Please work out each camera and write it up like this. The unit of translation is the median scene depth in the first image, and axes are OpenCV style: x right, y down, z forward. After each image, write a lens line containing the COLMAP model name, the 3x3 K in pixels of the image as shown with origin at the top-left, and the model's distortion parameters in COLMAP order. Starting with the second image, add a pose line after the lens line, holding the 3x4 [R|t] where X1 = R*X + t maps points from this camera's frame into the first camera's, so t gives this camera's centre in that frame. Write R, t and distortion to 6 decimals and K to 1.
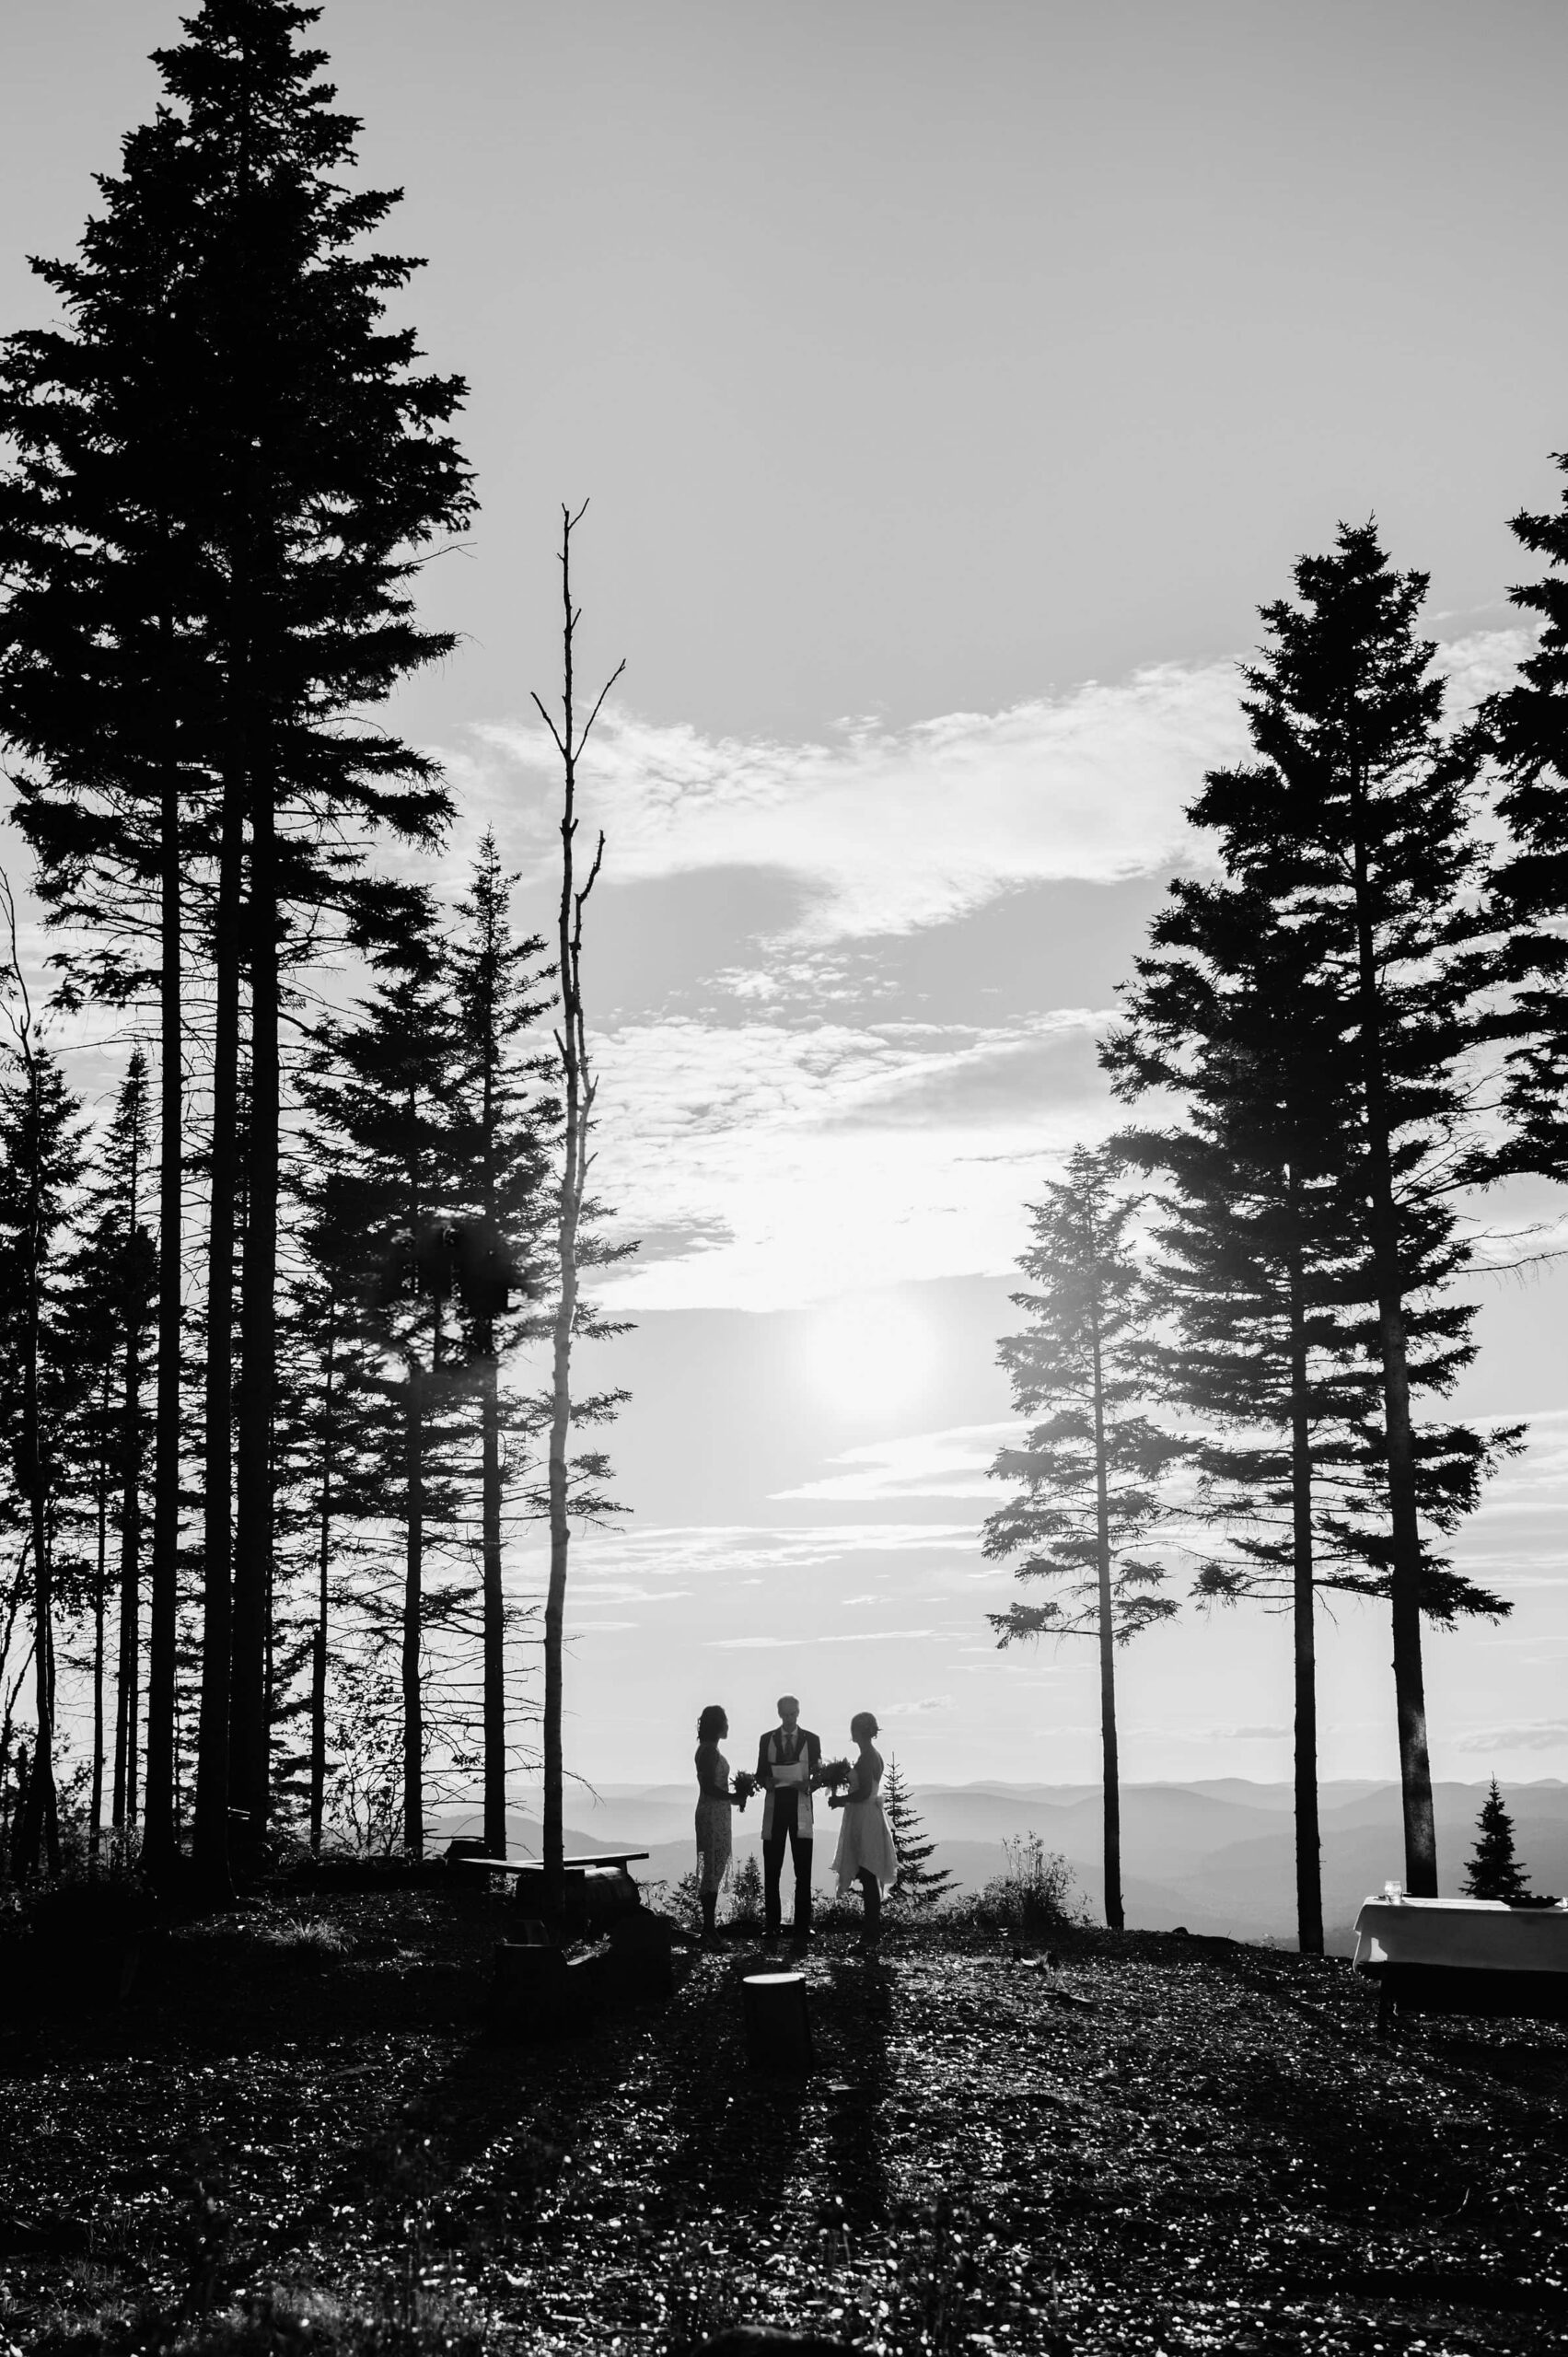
lens RADIAL K [[2722.3, 0, 695.3], [0, 2722.3, 1316.4], [0, 0, 1]] dist [0.033602, -0.008592]
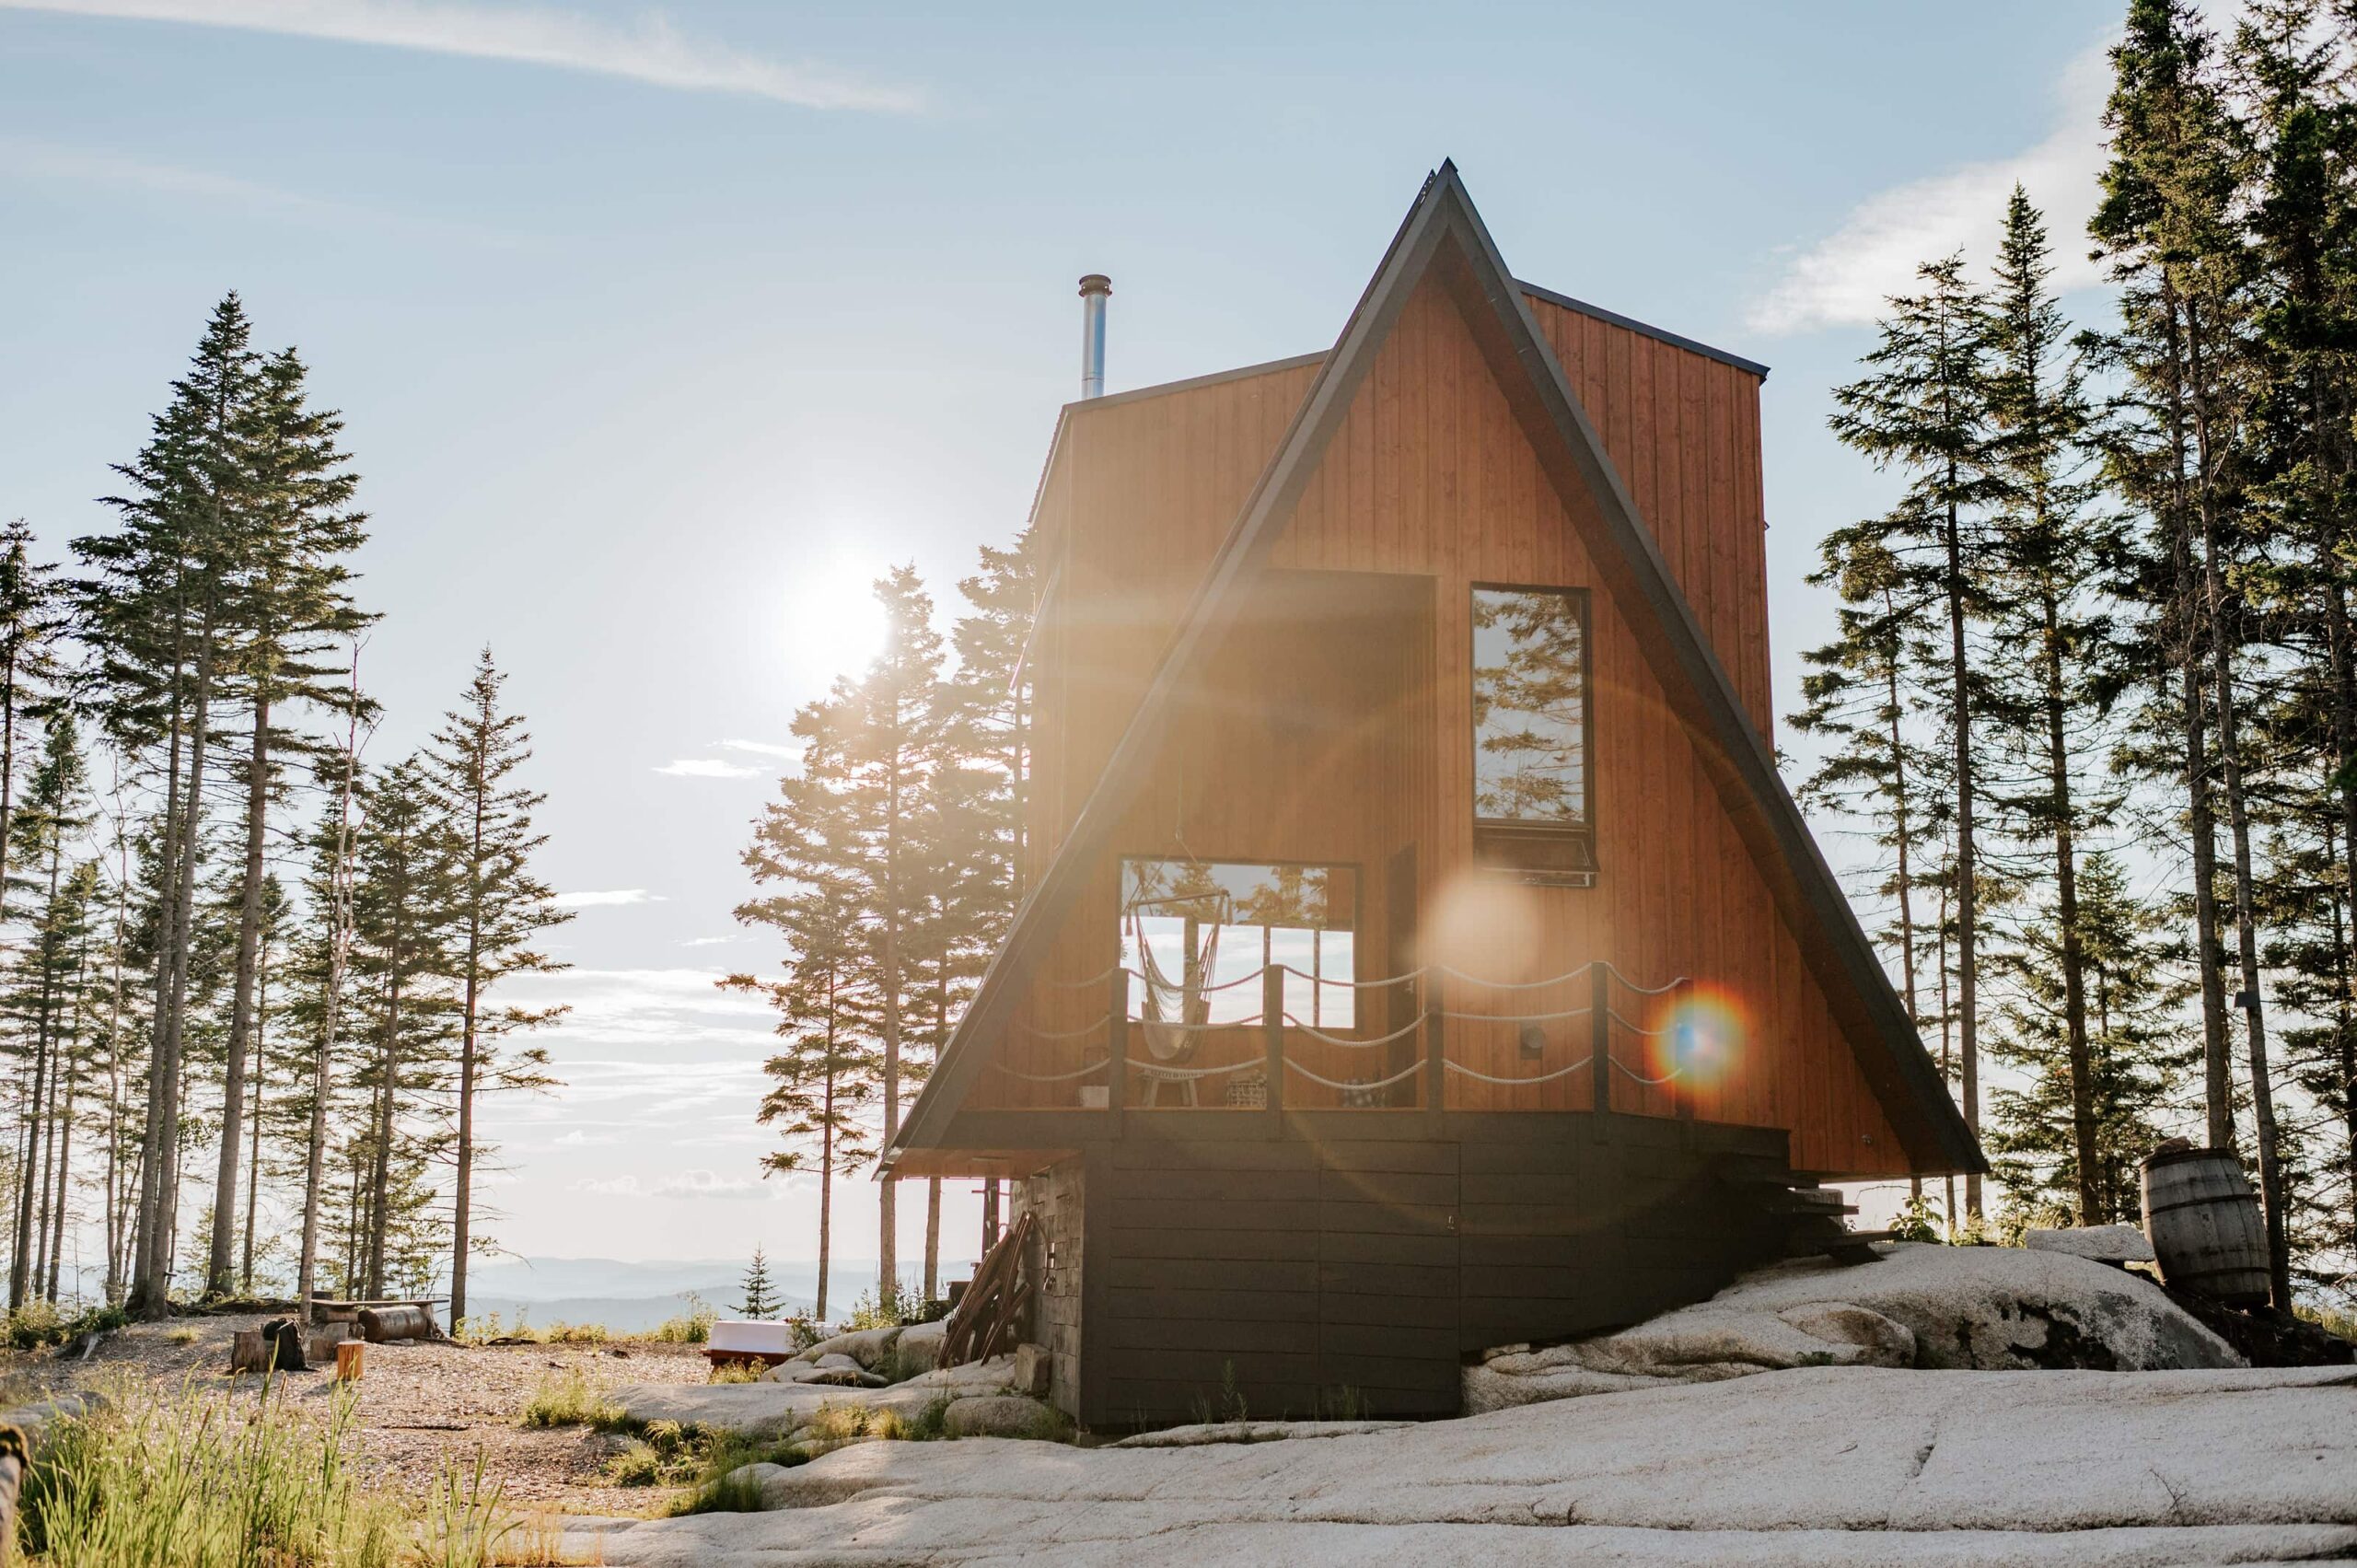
lens RADIAL K [[2445.9, 0, 1210.7], [0, 2445.9, 780.8], [0, 0, 1]] dist [0.013376, 0.006243]
pose [[0.994369, 0.030067, 0.101620, 0.222043], [-0.027560, 0.999282, -0.025983, -0.086338], [-0.102328, 0.023036, 0.994484, -0.491277]]
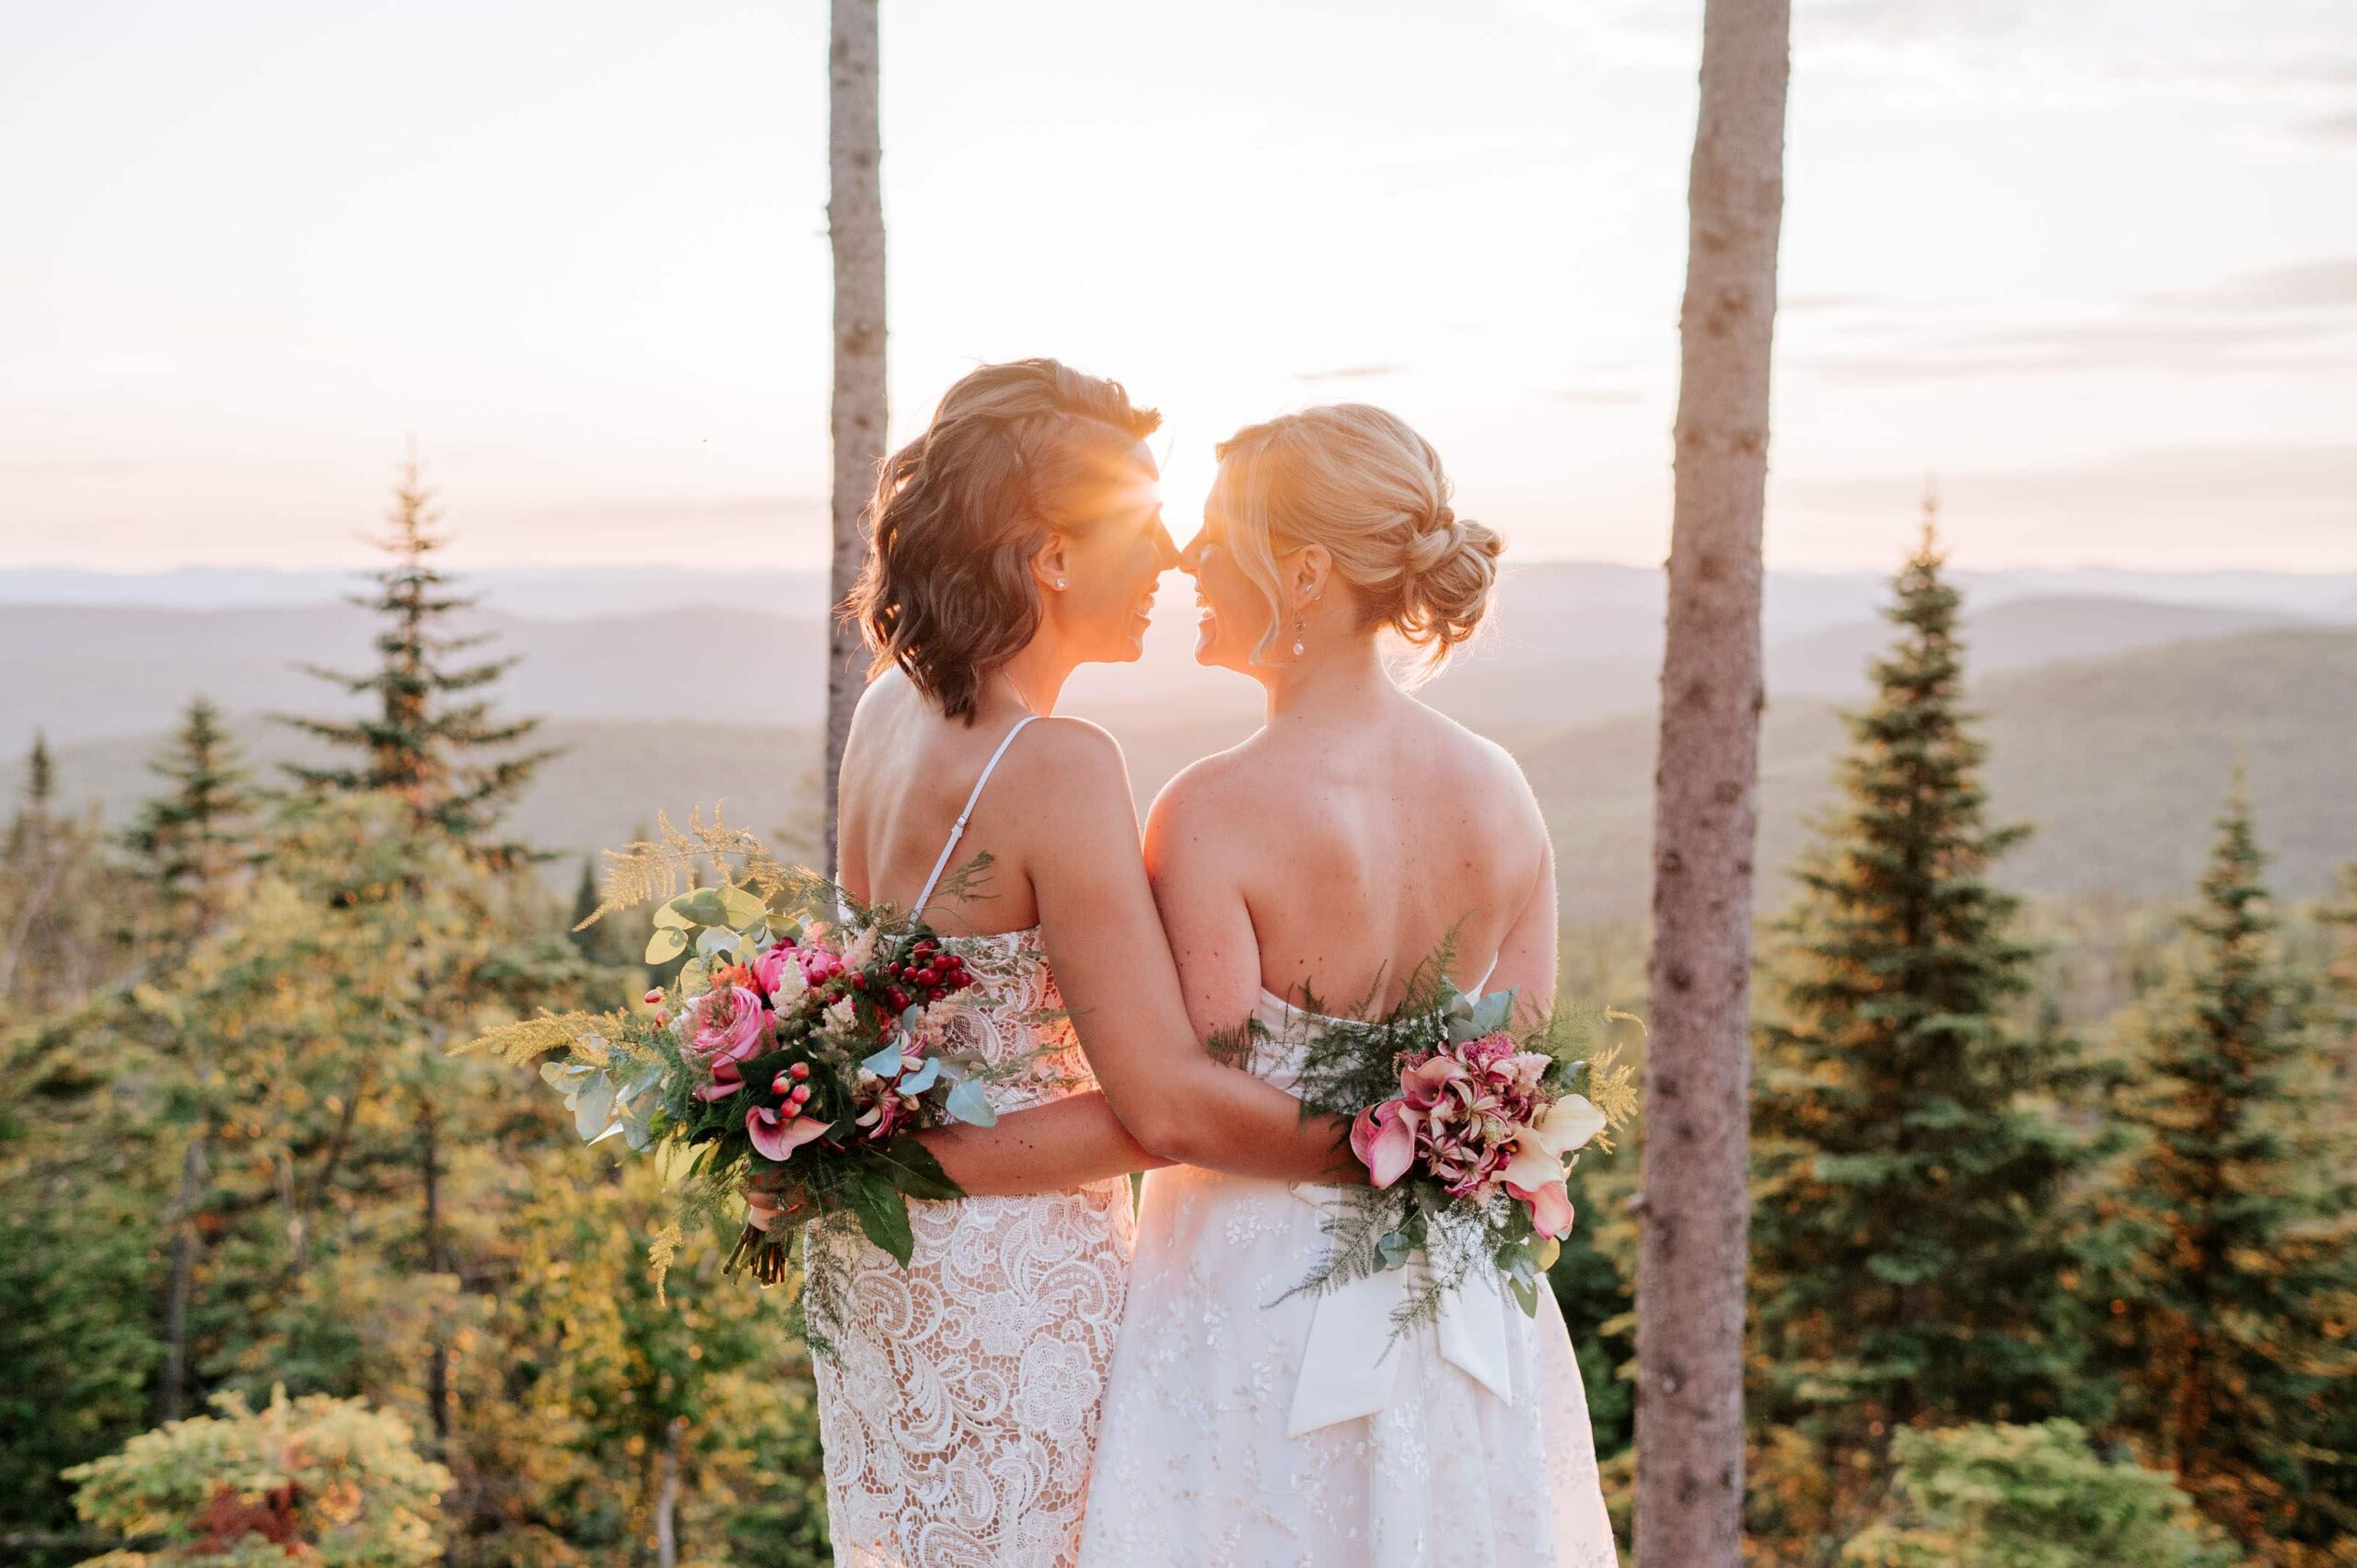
lens RADIAL K [[2490.4, 0, 1164.6], [0, 2490.4, 769.4], [0, 0, 1]] dist [0.016786, 0.010412]
pose [[0.976465, -0.010761, 0.215408, 0.129420], [-0.042987, 0.969005, 0.243271, 0.142836], [-0.211349, -0.246805, 0.945737, 0.772198]]
